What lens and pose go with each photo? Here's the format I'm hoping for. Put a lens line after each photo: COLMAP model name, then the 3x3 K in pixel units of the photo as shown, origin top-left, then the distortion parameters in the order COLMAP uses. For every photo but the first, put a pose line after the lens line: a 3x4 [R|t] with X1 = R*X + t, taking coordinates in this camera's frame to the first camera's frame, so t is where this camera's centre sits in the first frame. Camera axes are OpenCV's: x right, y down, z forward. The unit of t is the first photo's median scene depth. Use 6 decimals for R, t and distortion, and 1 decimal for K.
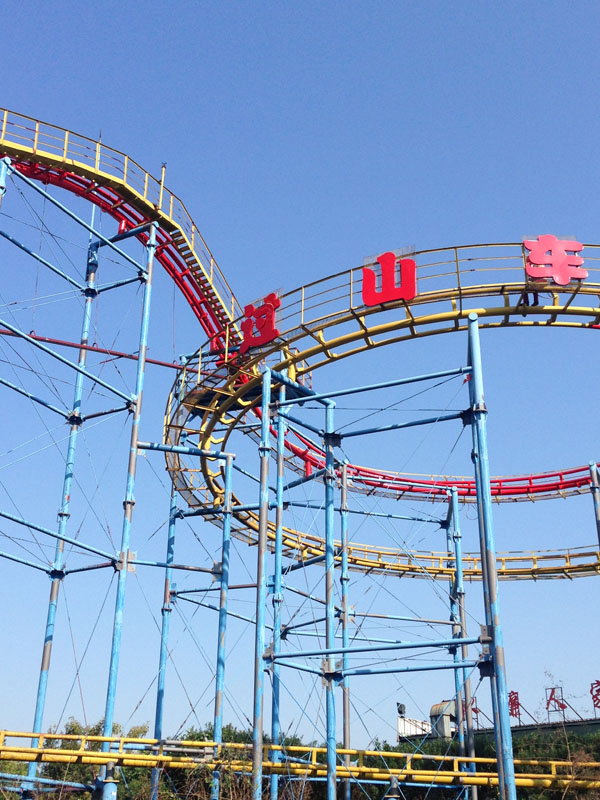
lens RADIAL K [[1030.7, 0, 276.6], [0, 1030.7, 400.9], [0, 0, 1]] dist [0.174553, 0.004274]
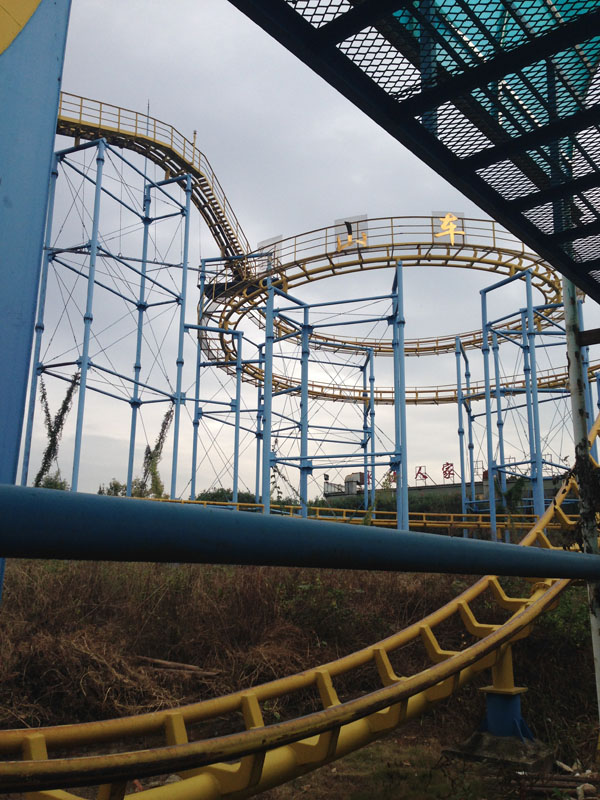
lens RADIAL K [[748.0, 0, 281.4], [0, 748.0, 384.4], [0, 0, 1]] dist [0.149381, -0.233048]
pose [[0.996498, 0.022776, 0.080450, -0.066068], [-0.036714, 0.983656, 0.176278, -0.068215], [-0.075120, -0.178614, 0.981047, -0.144825]]
